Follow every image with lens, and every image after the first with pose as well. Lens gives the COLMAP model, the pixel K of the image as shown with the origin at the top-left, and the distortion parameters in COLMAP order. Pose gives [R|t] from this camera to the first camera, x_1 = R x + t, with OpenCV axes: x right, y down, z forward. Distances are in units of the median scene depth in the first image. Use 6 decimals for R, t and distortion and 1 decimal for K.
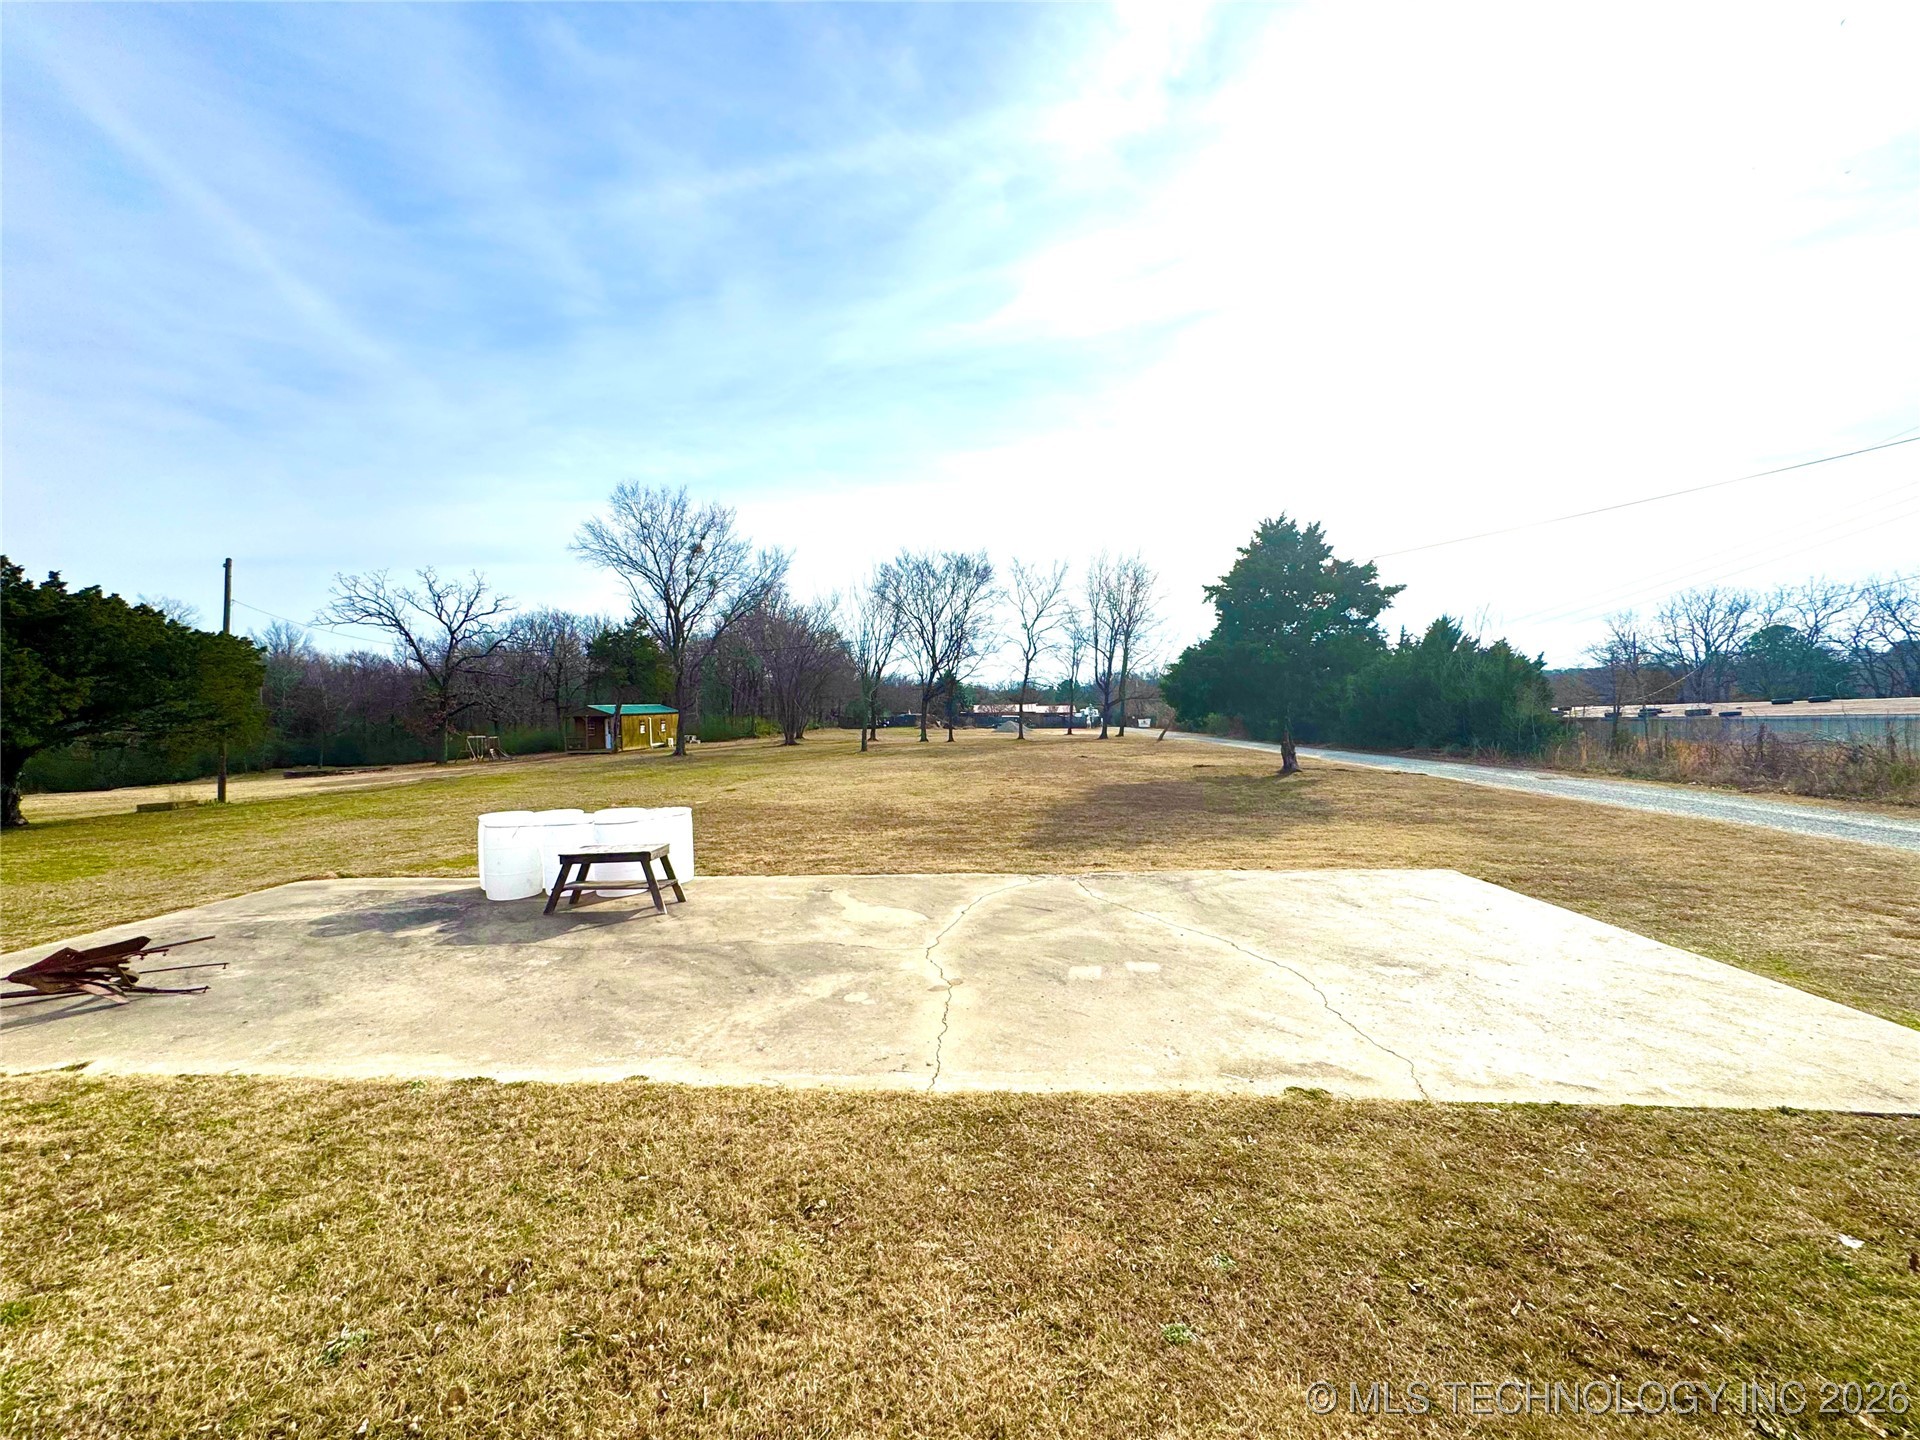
lens RADIAL K [[763.2, 0, 962.3], [0, 763.2, 721.9], [0, 0, 1]] dist [0.000294, 0.000031]
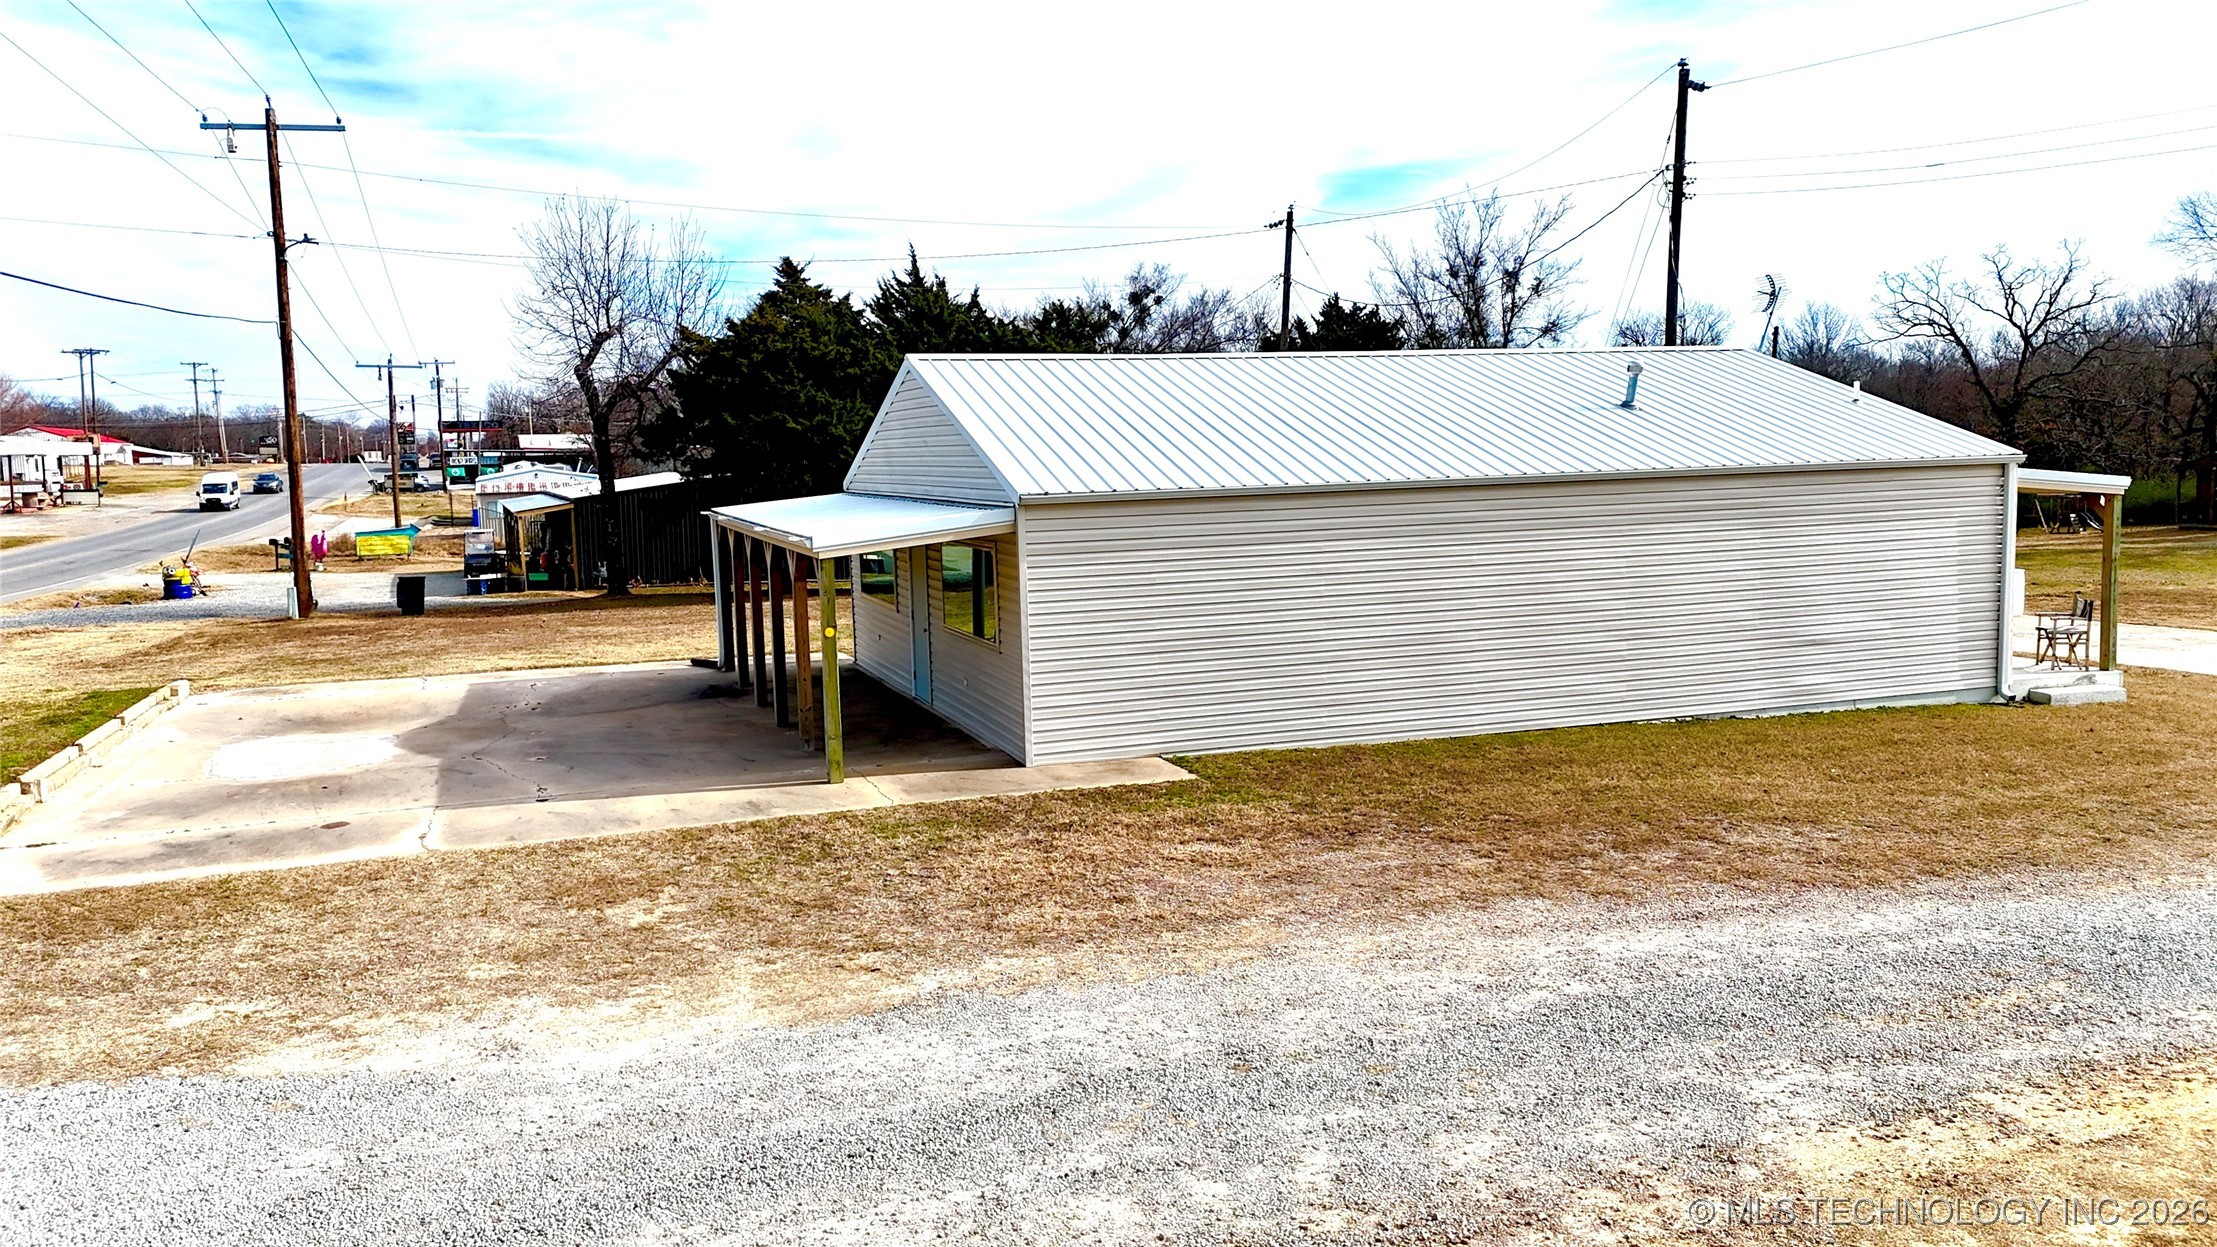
lens RADIAL K [[1639.6, 0, 1105.9], [0, 1639.6, 621.7], [0, 0, 1]] dist [0.022629, -0.019683]
pose [[0.425033, 0.102250, -0.899384, 0.309592], [-0.004868, 0.993843, 0.110689, -0.027552], [0.905165, -0.042669, 0.422914, -0.346723]]
